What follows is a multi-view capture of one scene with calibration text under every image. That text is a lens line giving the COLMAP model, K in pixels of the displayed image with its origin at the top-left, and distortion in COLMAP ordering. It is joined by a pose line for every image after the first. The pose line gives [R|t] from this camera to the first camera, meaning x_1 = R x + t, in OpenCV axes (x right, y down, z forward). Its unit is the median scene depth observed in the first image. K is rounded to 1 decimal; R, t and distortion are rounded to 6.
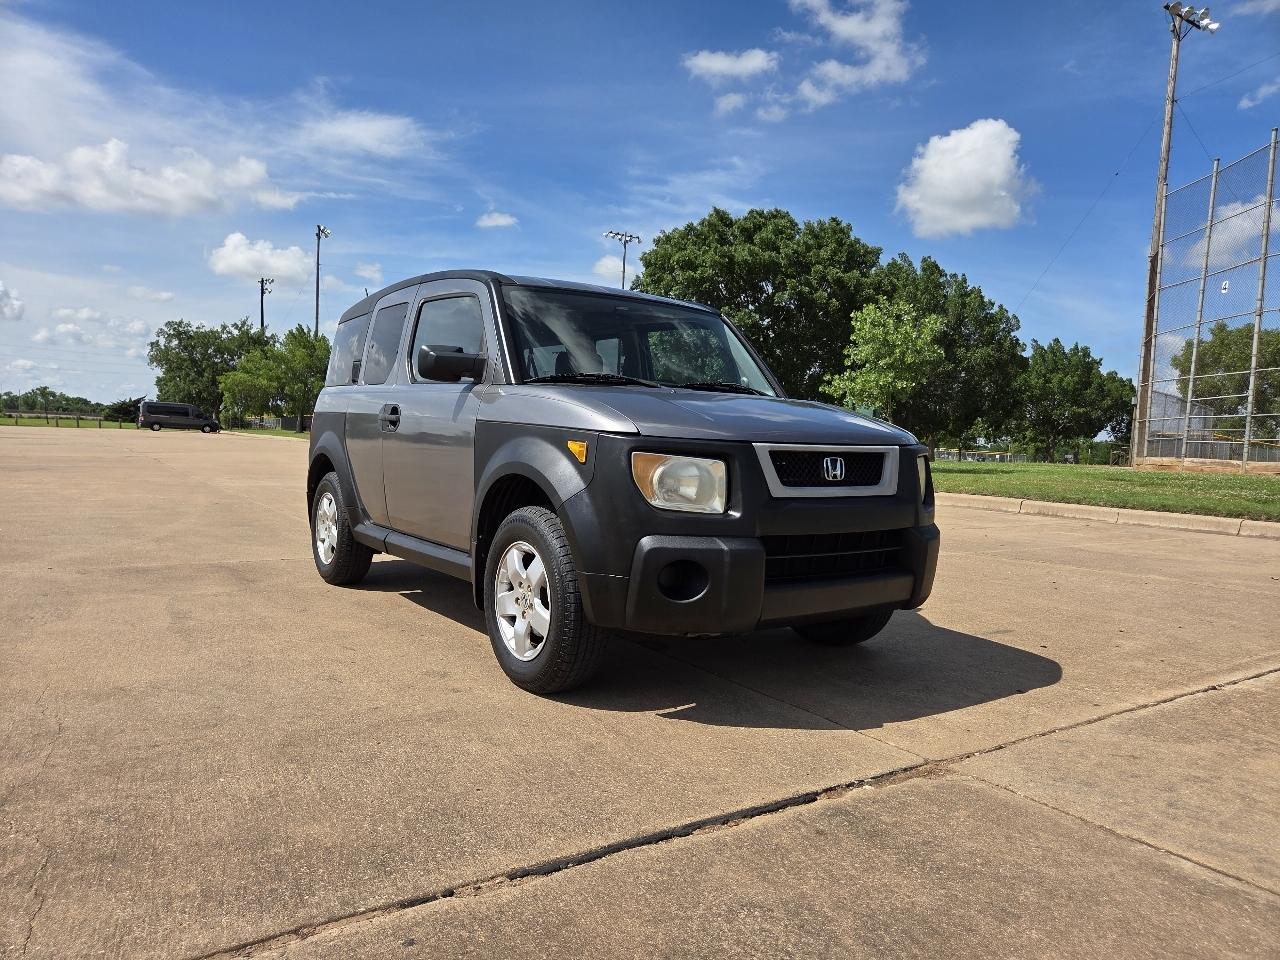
lens RADIAL K [[852.9, 0, 641.8], [0, 852.9, 495.5], [0, 0, 1]] dist [0.052447, -0.044430]
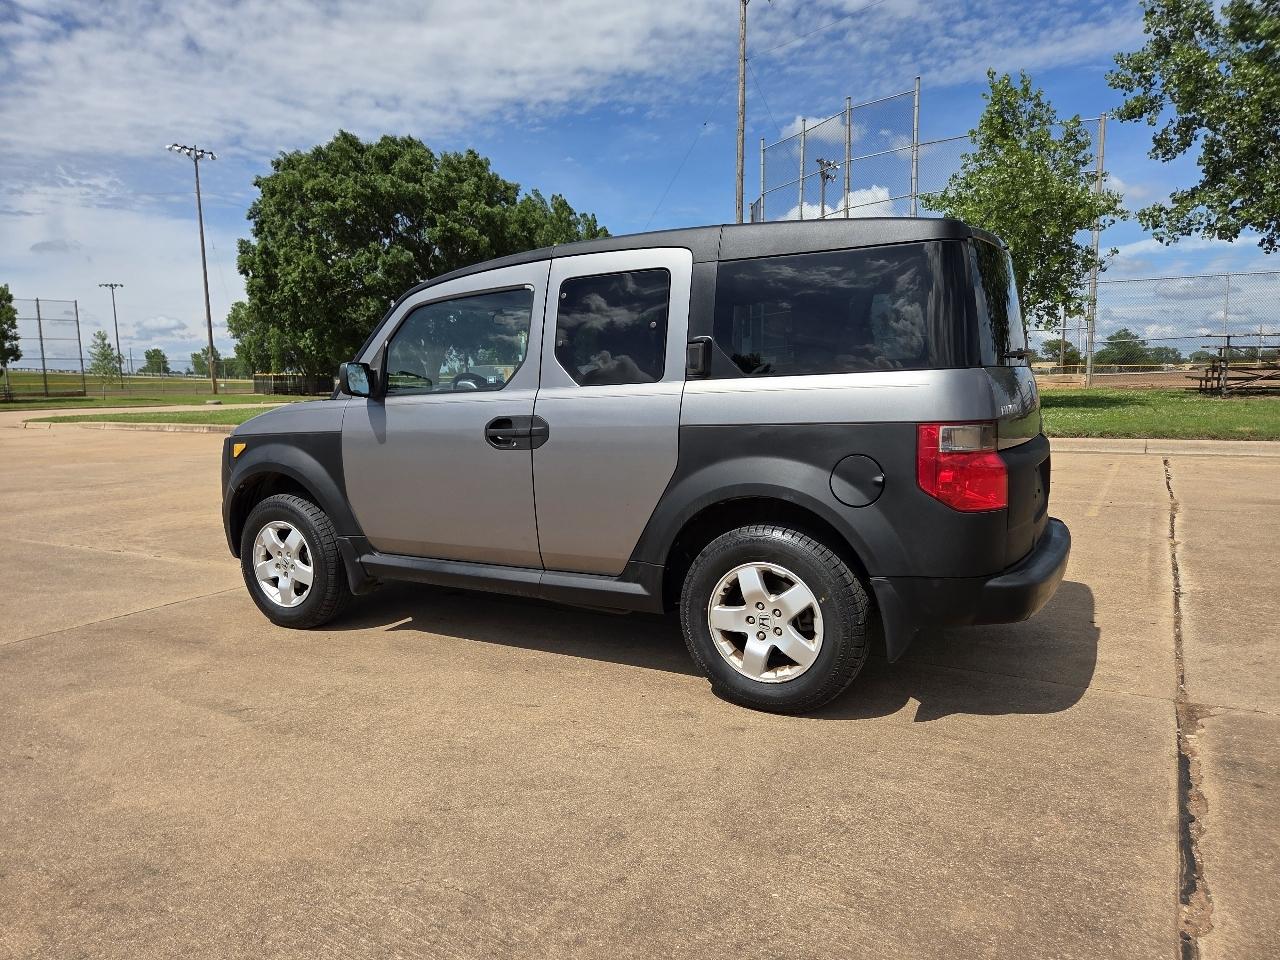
lens RADIAL K [[852.9, 0, 636.6], [0, 852.9, 492.9], [0, 0, 1]] dist [0.052447, -0.044430]
pose [[0.901667, -0.113438, 0.417287, -0.233660], [0.082425, 0.992372, 0.091670, -0.043927], [-0.424503, -0.048261, 0.904140, 0.068607]]
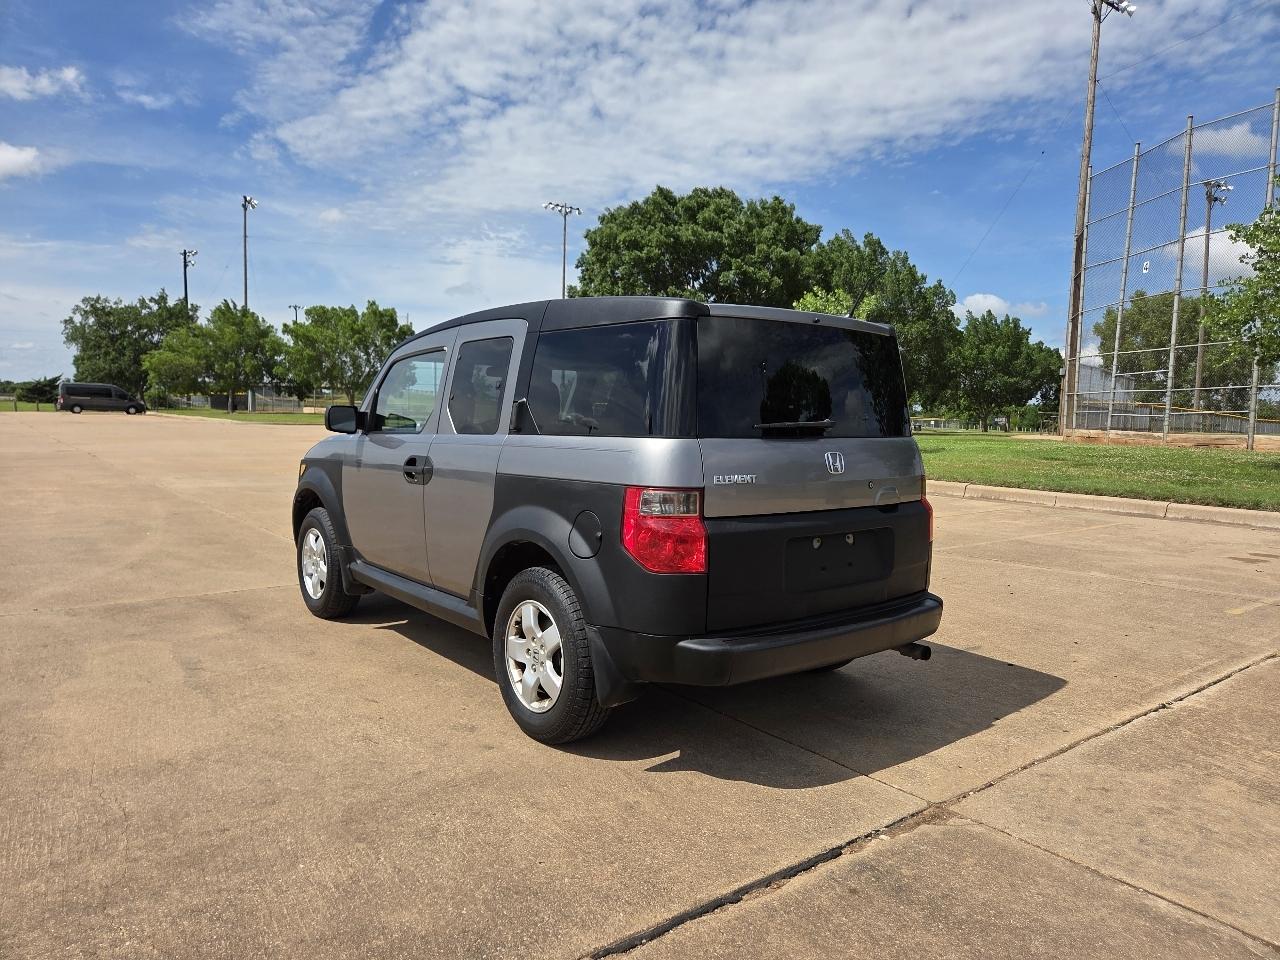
lens RADIAL K [[852.9, 0, 646.8], [0, 852.9, 488.3], [0, 0, 1]] dist [0.052447, -0.044430]
pose [[0.997231, -0.023279, 0.070625, -0.030225], [0.021444, 0.999415, 0.026630, -0.040224], [-0.071203, -0.025042, 0.997147, -0.023412]]
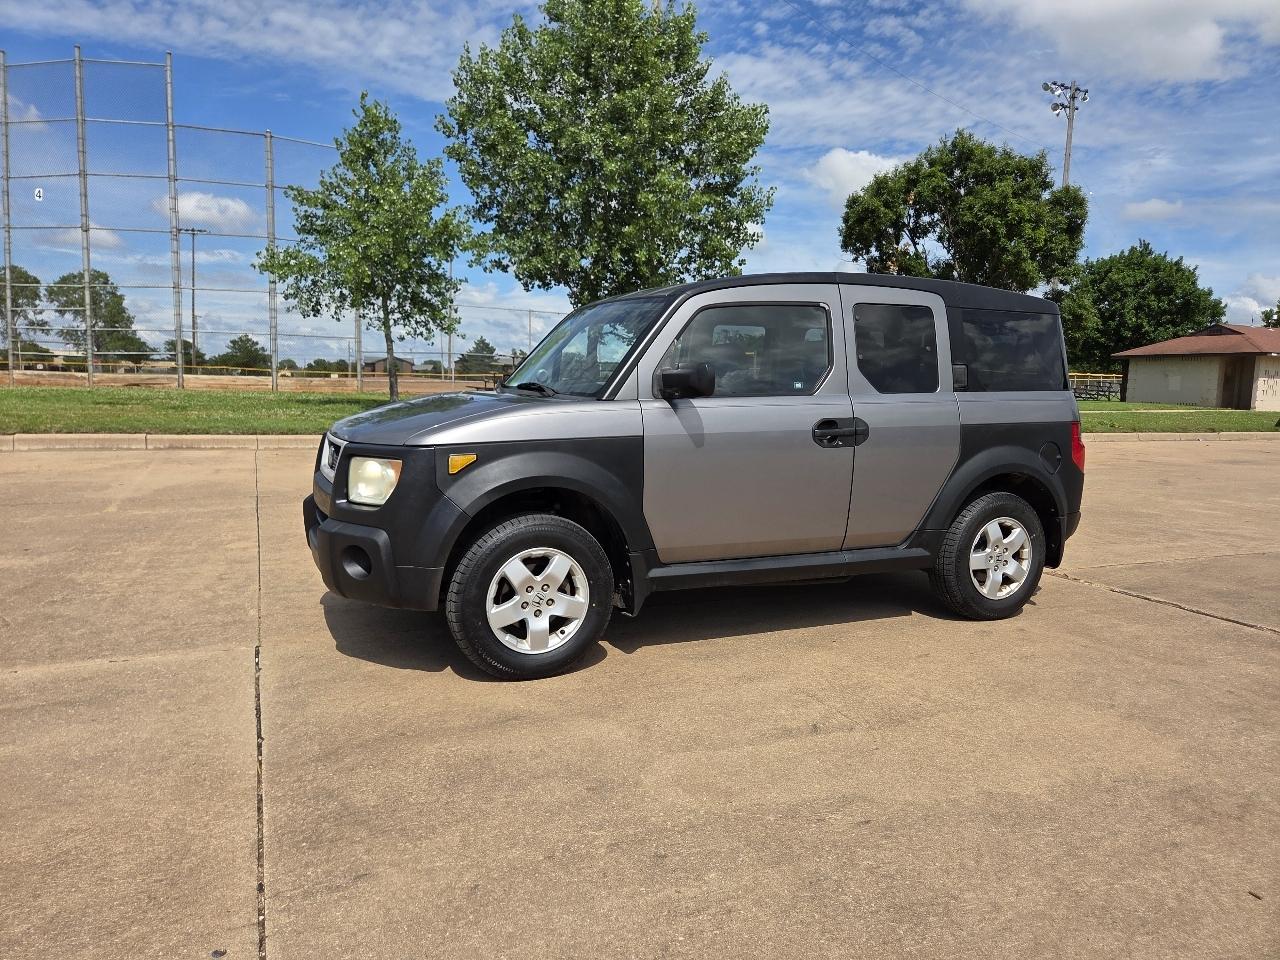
lens RADIAL K [[852.9, 0, 630.8], [0, 852.9, 483.7], [0, 0, 1]] dist [0.052447, -0.044430]
pose [[0.184310, -0.150115, 0.971337, -0.569127], [0.044179, 0.988534, 0.144390, -0.082334], [-0.981875, 0.016300, 0.188828, 0.462840]]
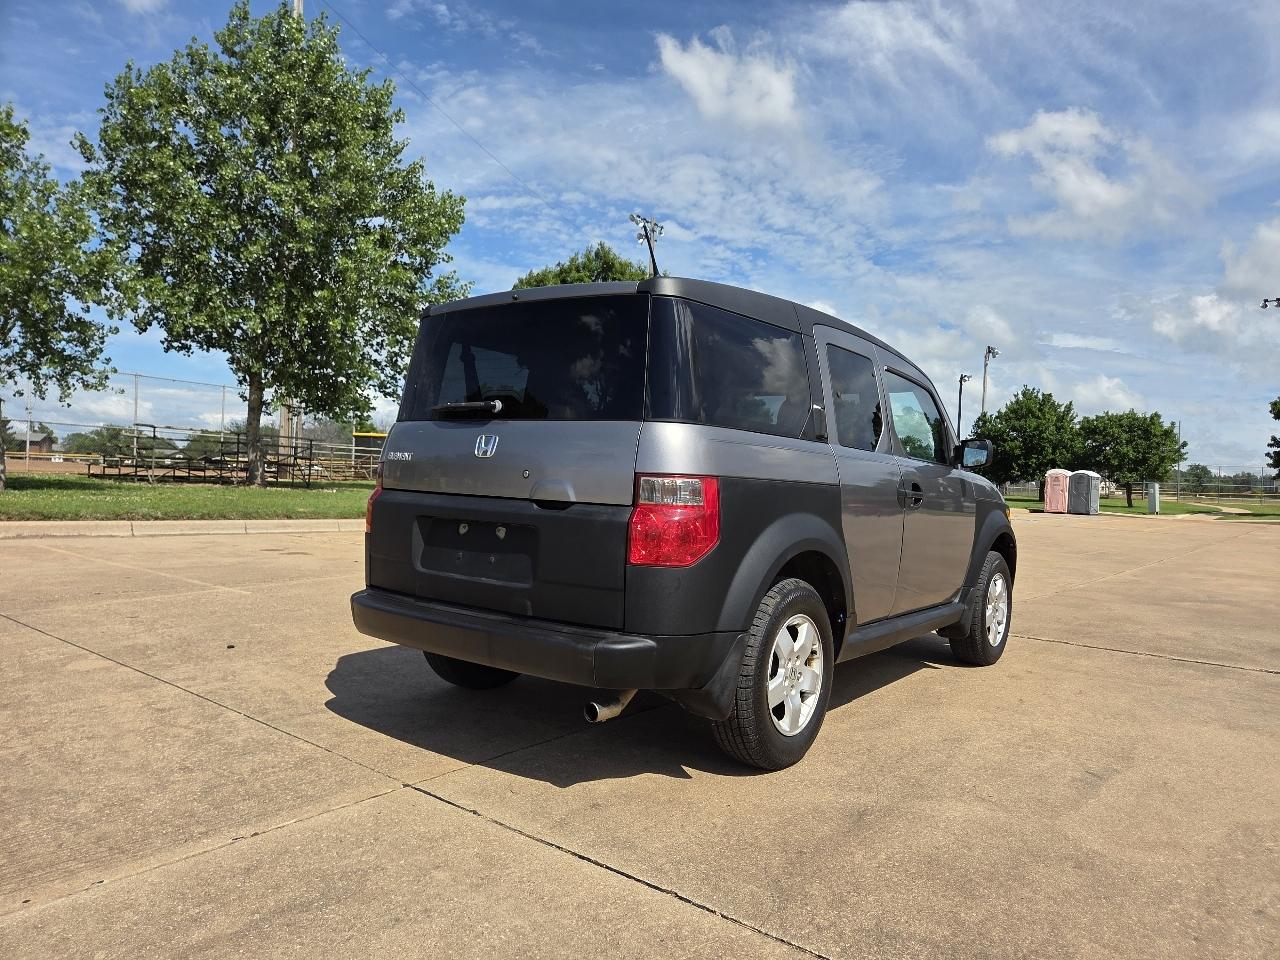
lens RADIAL K [[852.9, 0, 647.4], [0, 852.9, 476.1], [0, 0, 1]] dist [0.052447, -0.044430]
pose [[-0.293804, -0.043017, 0.954897, -0.518462], [0.009641, 0.998803, 0.047962, -0.074631], [-0.955817, 0.023298, -0.293038, 0.729360]]
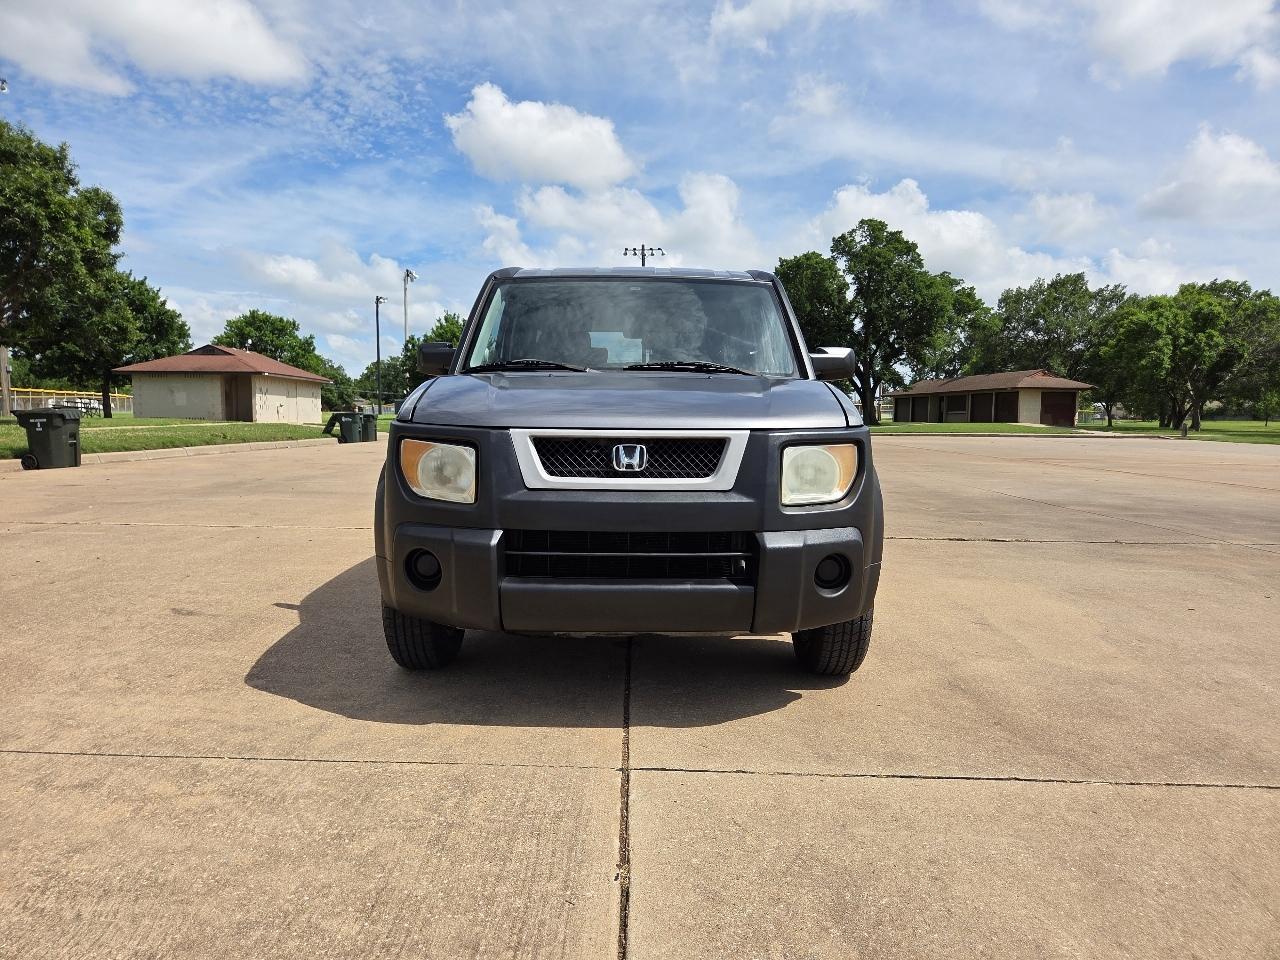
lens RADIAL K [[852.9, 0, 630.9], [0, 852.9, 484.8], [0, 0, 1]] dist [0.052447, -0.044430]
pose [[-0.809931, -0.091502, 0.579344, -0.349851], [-0.004722, 0.988741, 0.149561, -0.075669], [-0.586506, 0.118399, -0.801244, 0.922380]]
